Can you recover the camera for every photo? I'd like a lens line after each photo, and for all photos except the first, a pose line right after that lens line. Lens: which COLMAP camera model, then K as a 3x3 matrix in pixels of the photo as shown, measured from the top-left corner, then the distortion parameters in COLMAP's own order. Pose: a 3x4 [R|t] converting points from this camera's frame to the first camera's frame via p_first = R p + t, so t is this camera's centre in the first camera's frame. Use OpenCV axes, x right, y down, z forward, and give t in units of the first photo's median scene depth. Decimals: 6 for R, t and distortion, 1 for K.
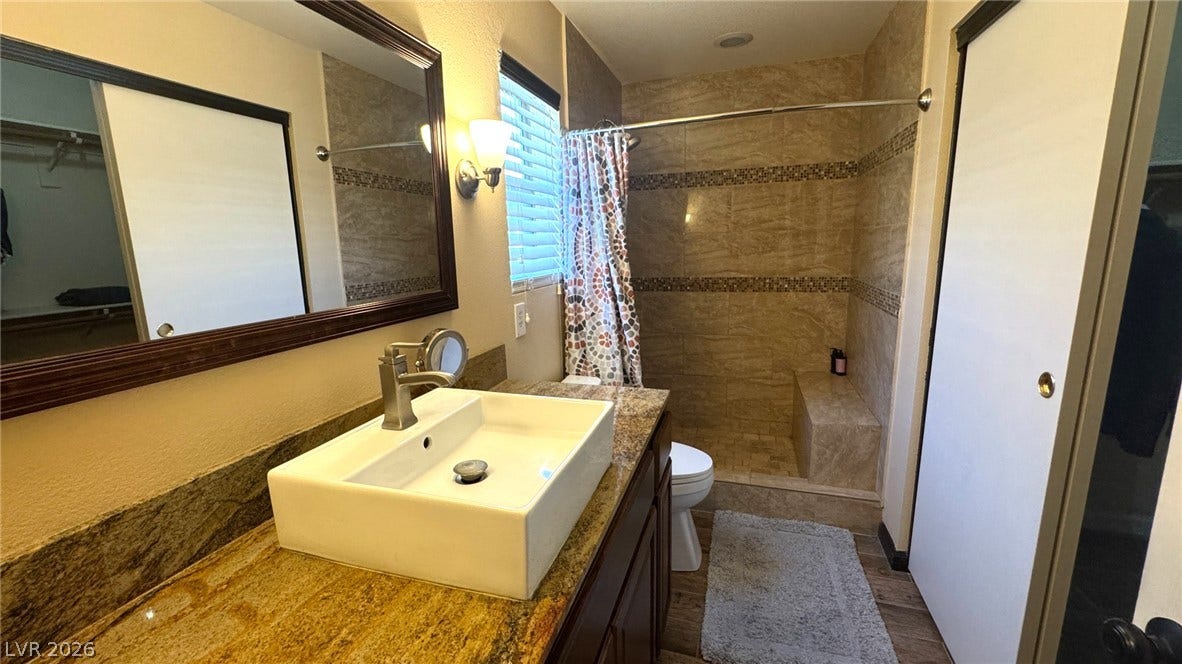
lens RADIAL K [[470.1, 0, 590.9], [0, 470.1, 328.9], [0, 0, 1]] dist [-0.004568, 0.001118]
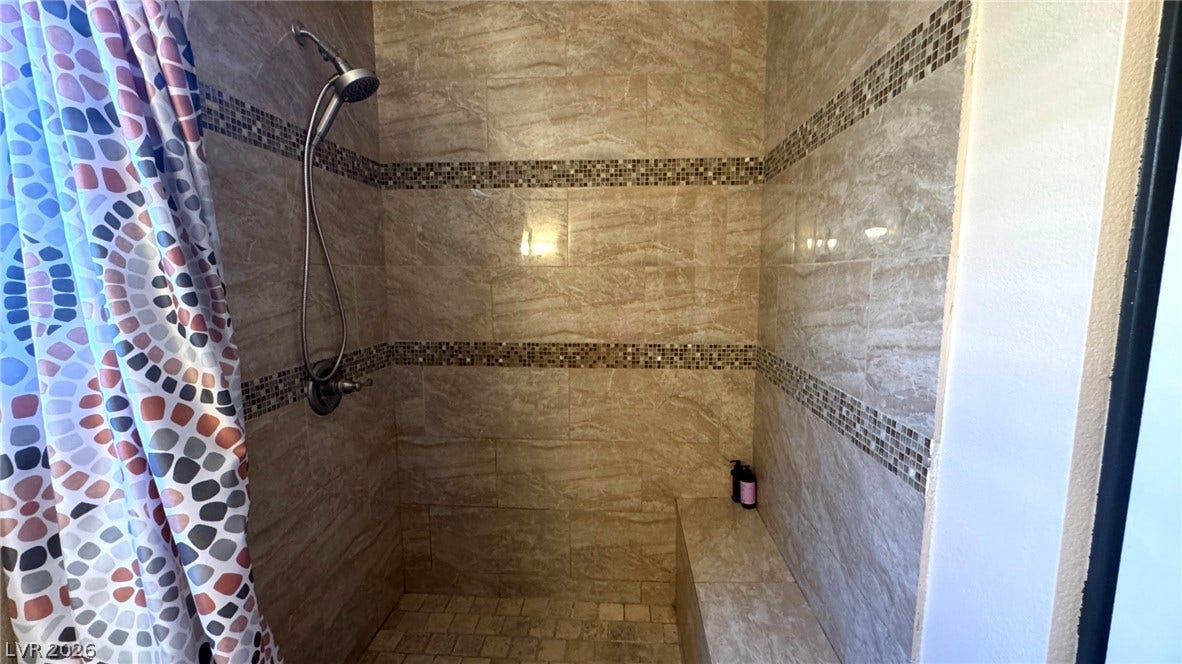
lens RADIAL K [[470.1, 0, 589.8], [0, 470.1, 329.1], [0, 0, 1]] dist [-0.004568, 0.001118]
pose [[0.970879, -0.001888, 0.239565, 0.190188], [0.018685, 0.997520, -0.067864, -0.091465], [-0.238842, 0.070364, 0.968506, 0.446810]]
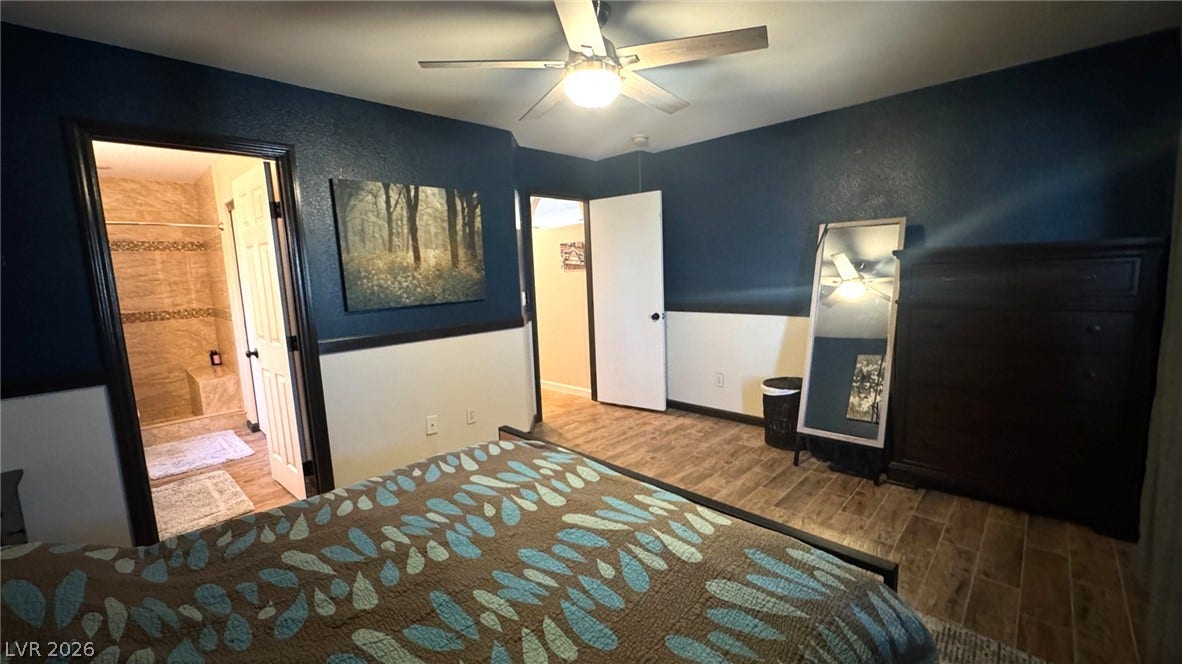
lens RADIAL K [[470.1, 0, 587.5], [0, 470.1, 331.2], [0, 0, 1]] dist [-0.004568, 0.001118]
pose [[0.438327, -0.102697, 0.892929, -0.377279], [0.195644, 0.980532, 0.016734, 0.209088], [-0.877265, 0.167361, 0.449885, -0.937788]]
